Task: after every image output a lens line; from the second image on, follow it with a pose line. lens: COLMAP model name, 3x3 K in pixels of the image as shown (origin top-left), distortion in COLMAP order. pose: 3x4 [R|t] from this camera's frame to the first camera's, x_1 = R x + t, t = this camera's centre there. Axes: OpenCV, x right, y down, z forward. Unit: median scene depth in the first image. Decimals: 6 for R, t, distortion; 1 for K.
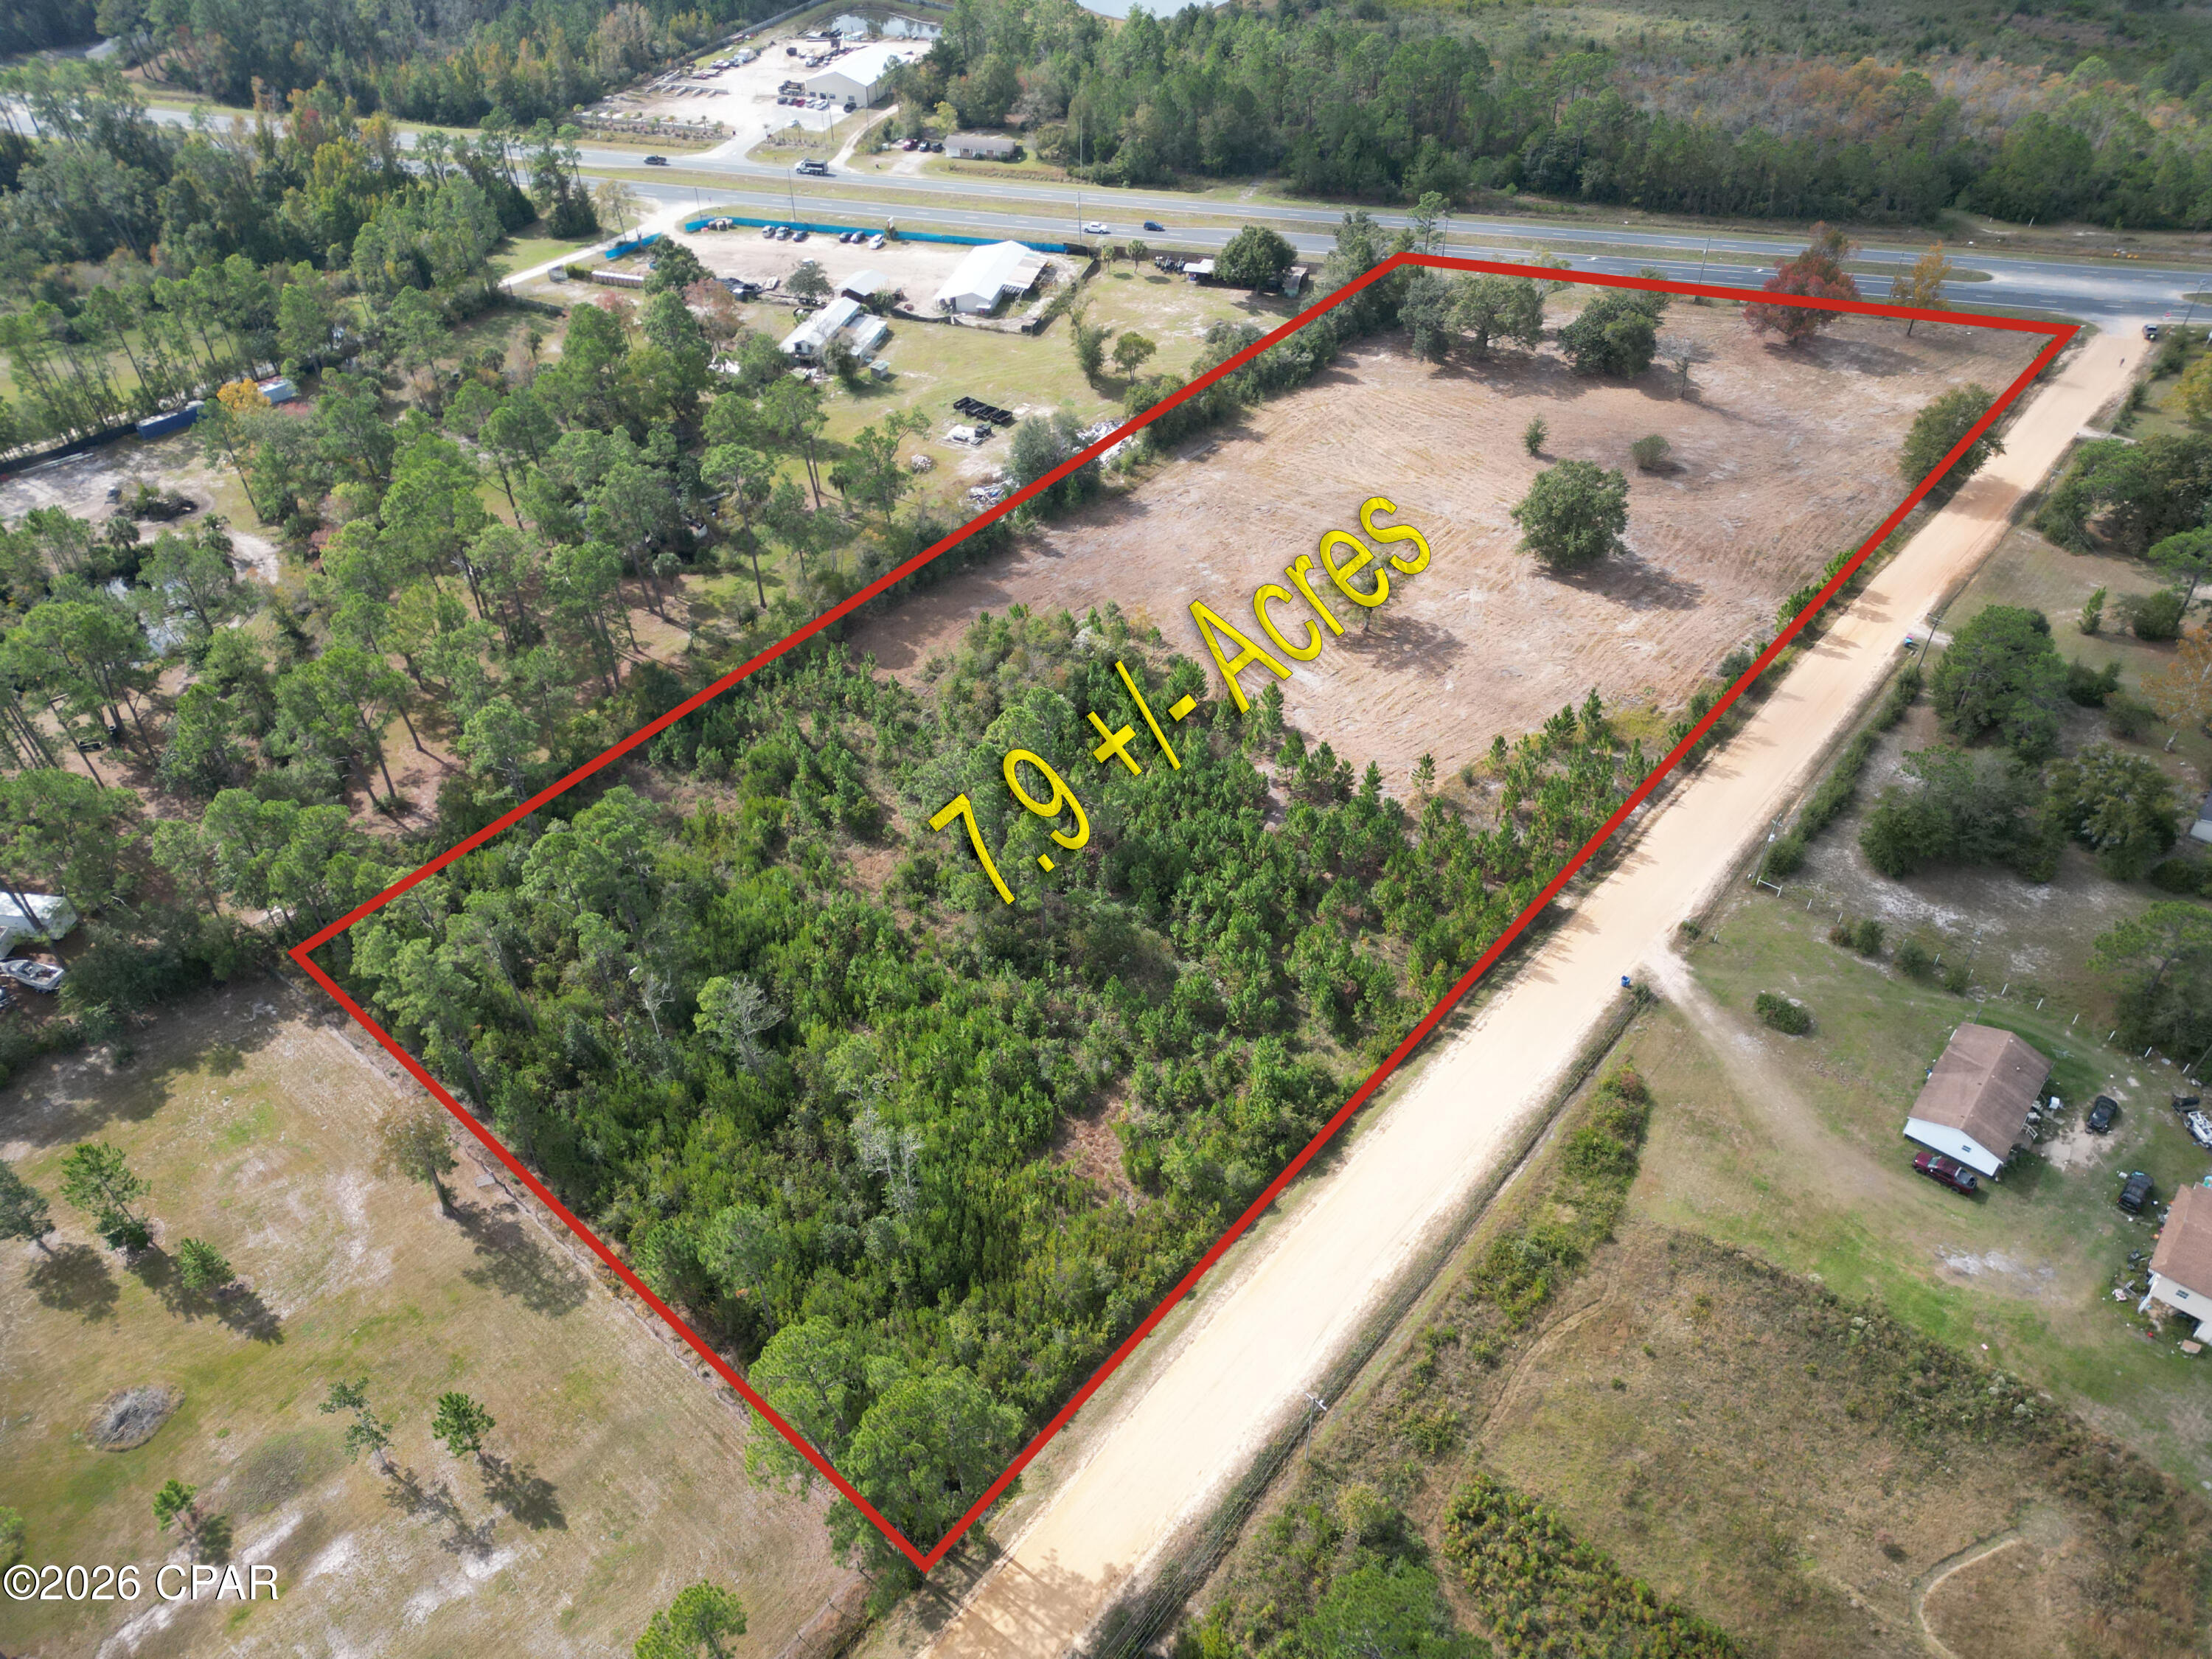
lens RADIAL K [[1544.3, 0, 1106.0], [0, 1544.3, 829.5], [0, 0, 1]] dist [0.077293, -0.084104]
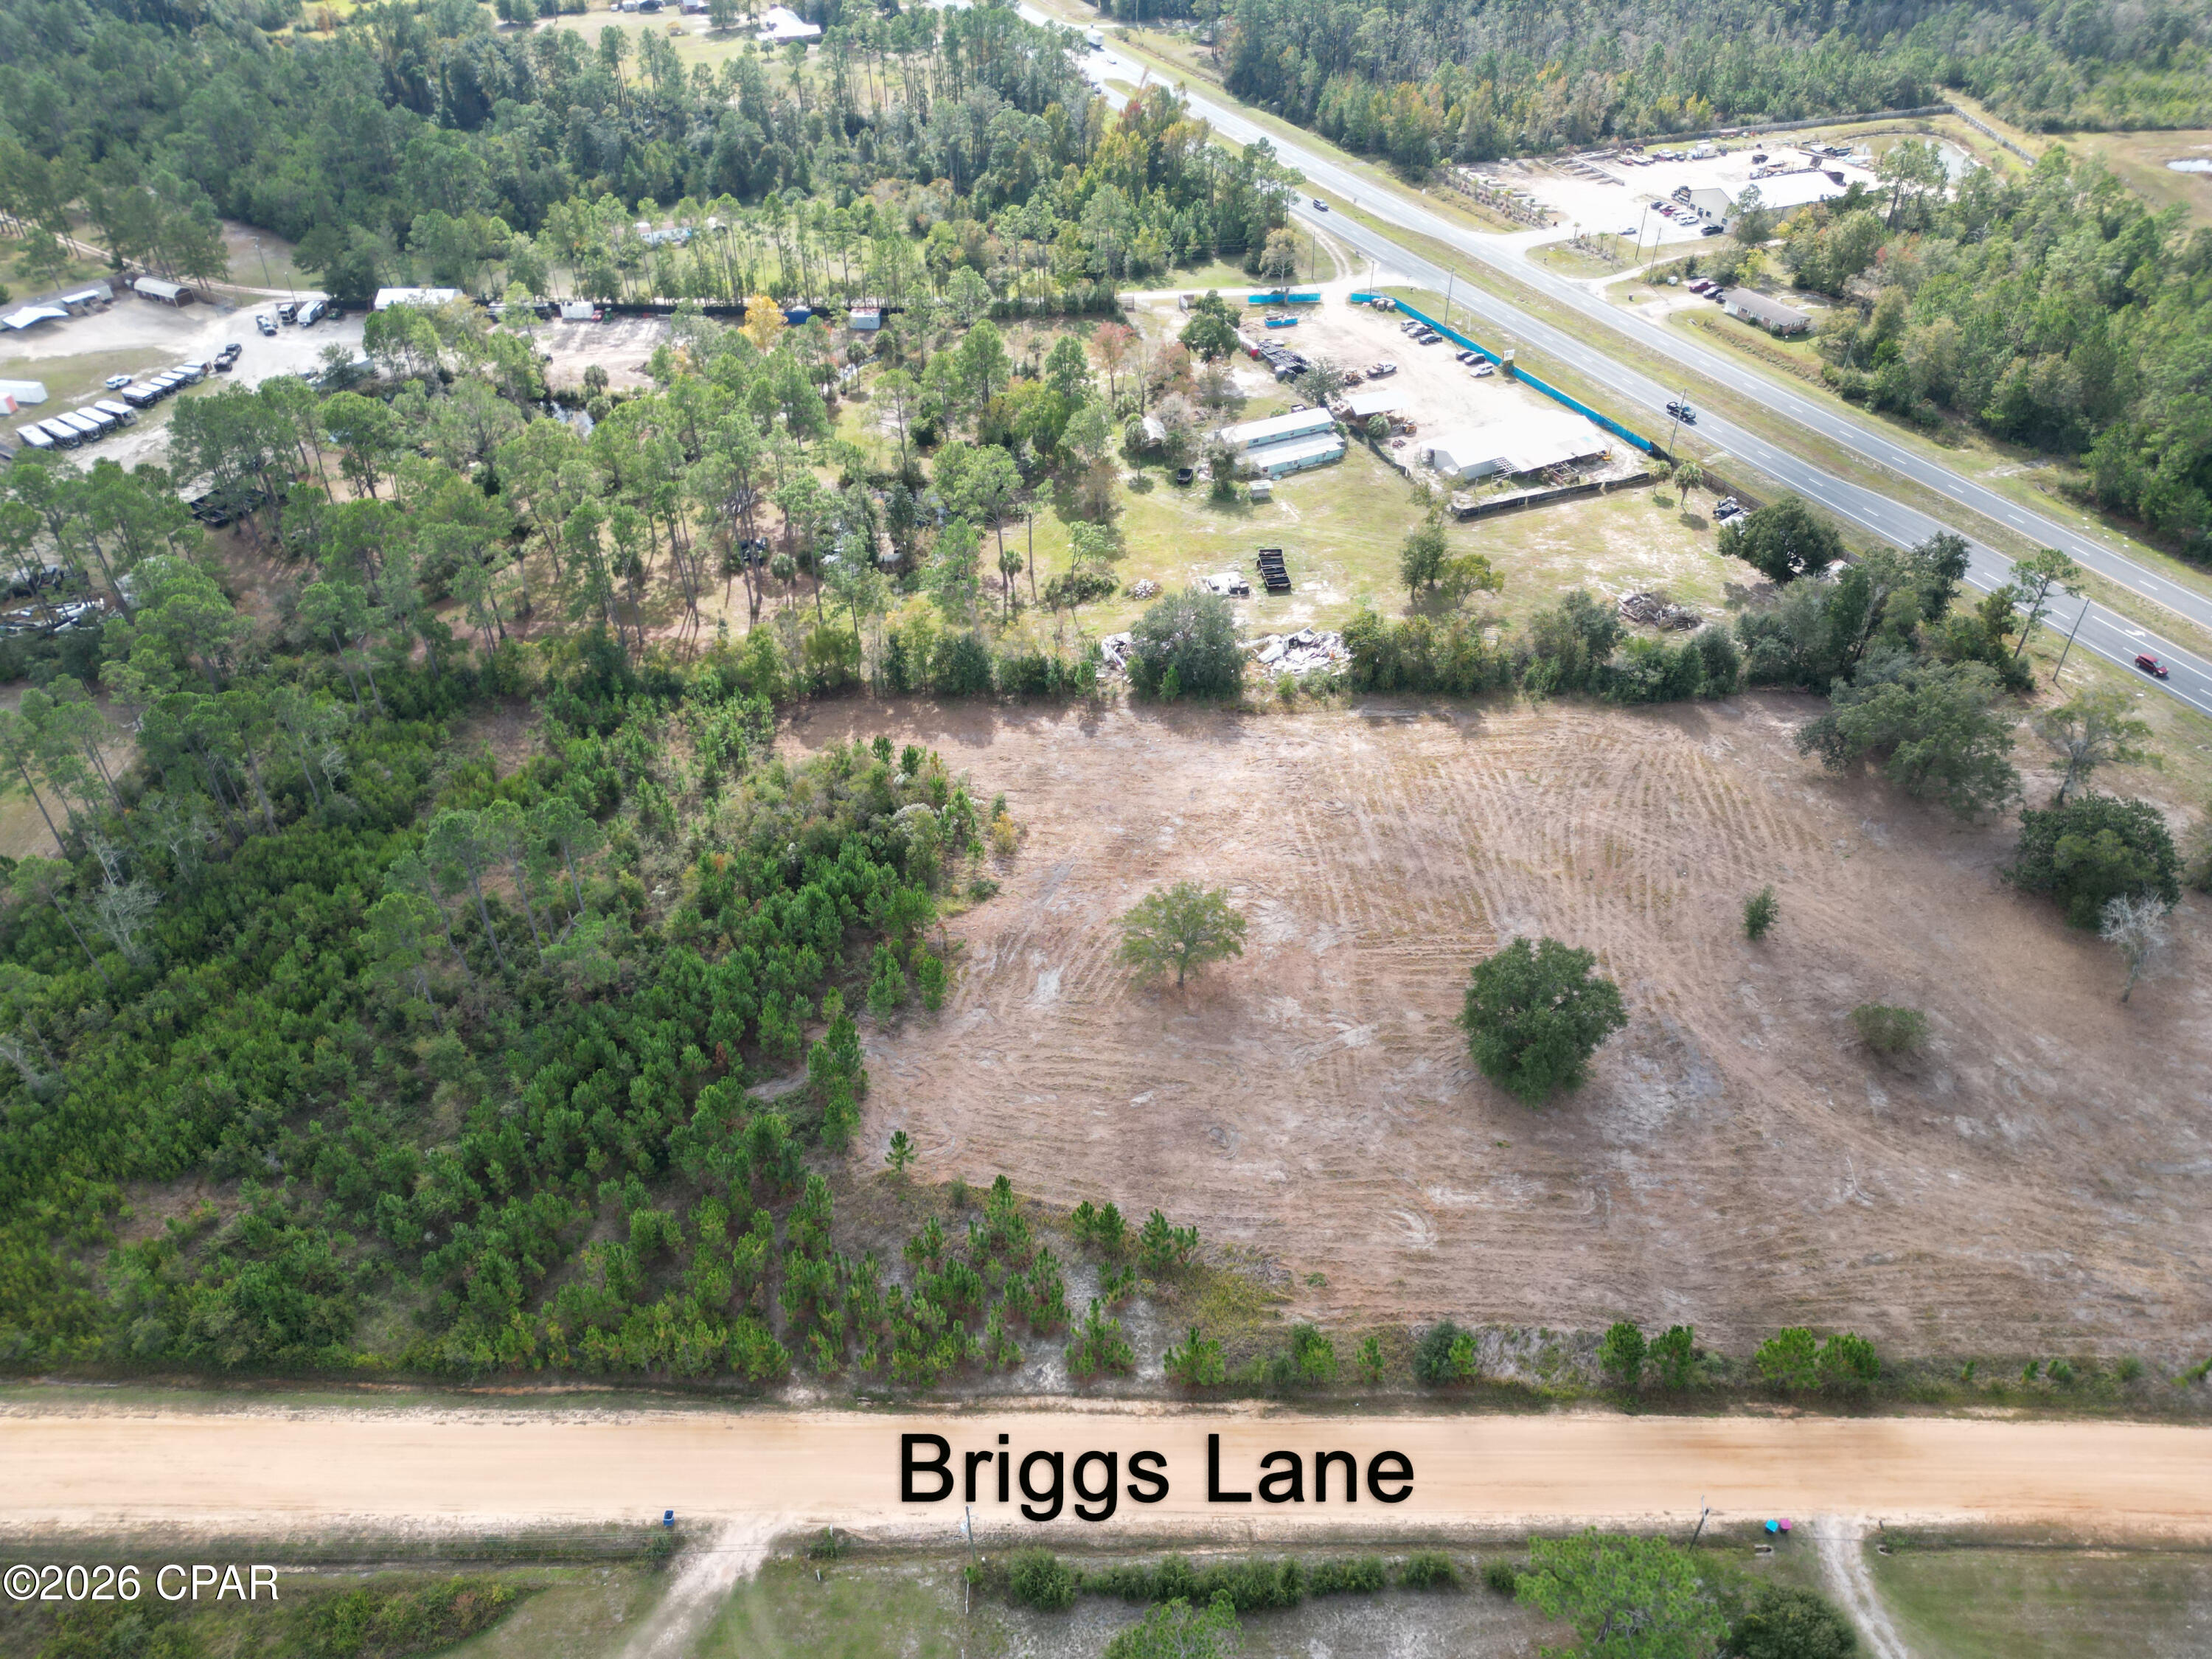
lens RADIAL K [[1544.3, 0, 1106.0], [0, 1544.3, 829.5], [0, 0, 1]] dist [0.077293, -0.084104]
pose [[0.643318, 0.485858, -0.591679, 0.544185], [-0.493093, 0.854138, 0.165250, -0.295029], [0.585664, 0.185444, 0.789056, 0.347924]]
